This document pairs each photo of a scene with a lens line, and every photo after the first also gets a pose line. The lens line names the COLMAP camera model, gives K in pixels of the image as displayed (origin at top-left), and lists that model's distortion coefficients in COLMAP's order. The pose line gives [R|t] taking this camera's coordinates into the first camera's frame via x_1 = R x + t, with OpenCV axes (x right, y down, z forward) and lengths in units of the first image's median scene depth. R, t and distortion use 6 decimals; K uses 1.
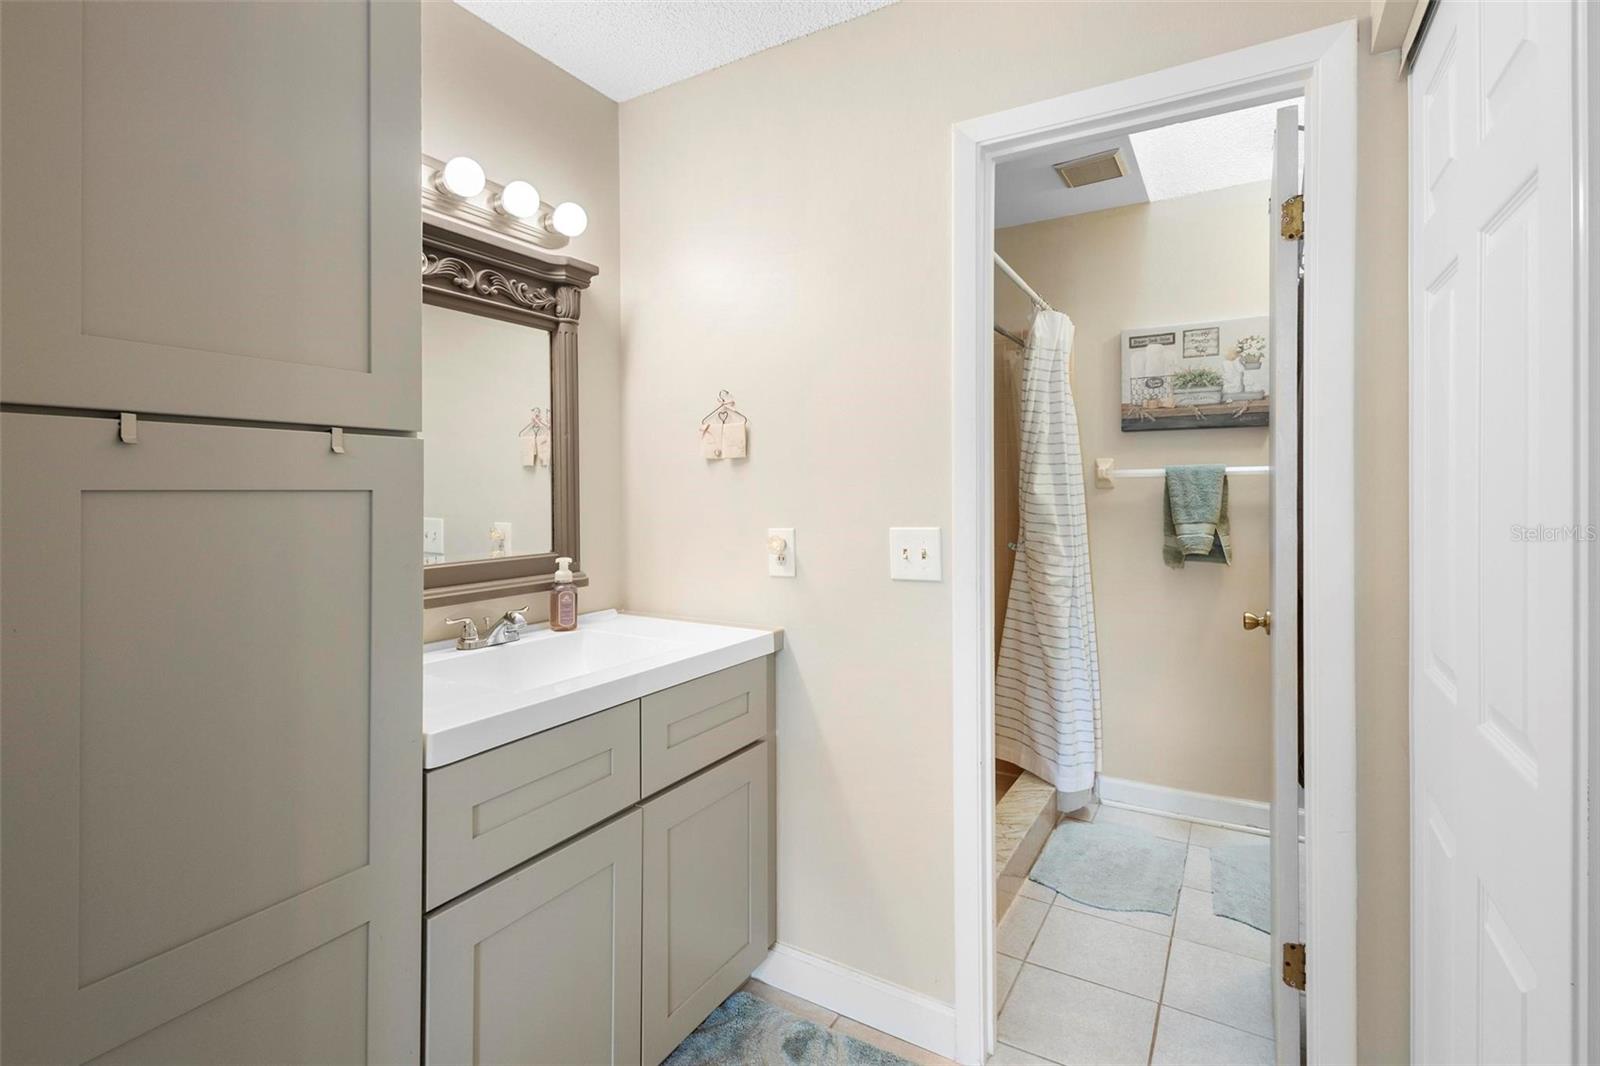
lens RADIAL K [[752.5, 0, 801.7], [0, 752.5, 486.4], [0, 0, 1]] dist [0.000917, 0.000110]
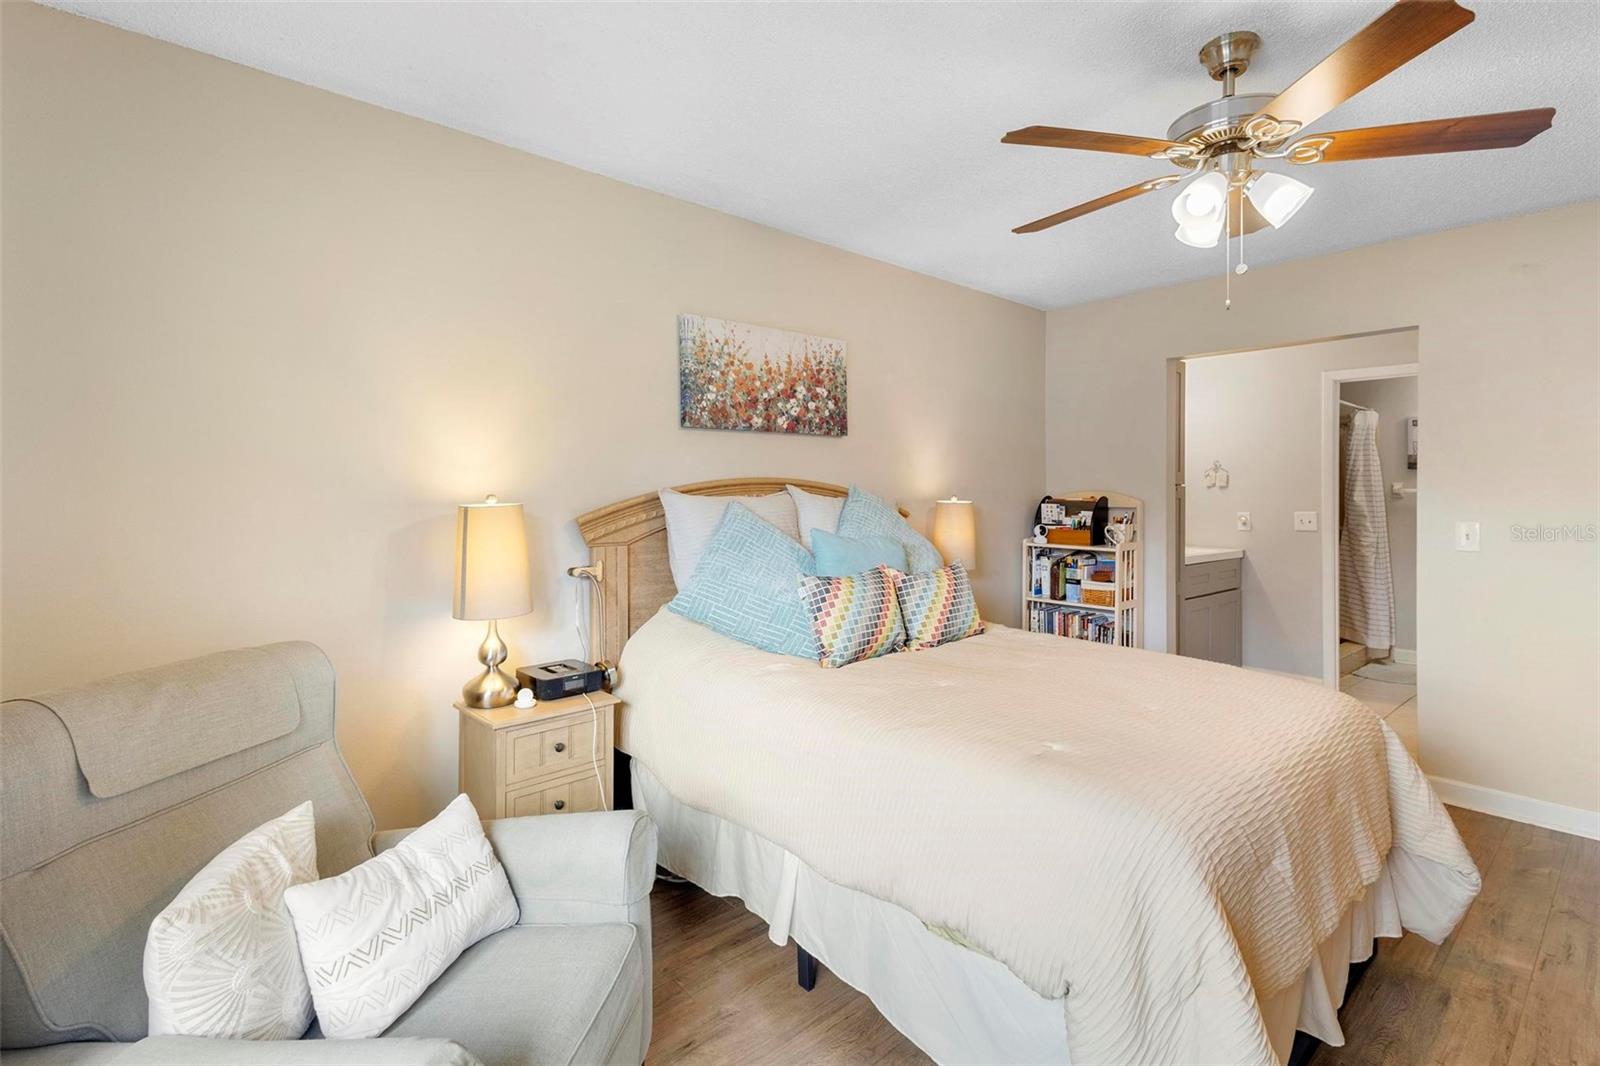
lens RADIAL K [[720.9, 0, 799.7], [0, 720.9, 494.0], [0, 0, 1]] dist [0.000954, 0.000143]
pose [[0.942612, 0.003802, -0.333868, -0.455156], [-0.003995, 0.999992, 0.000107, -0.002675], [0.333866, 0.001233, 0.942620, -1.346428]]
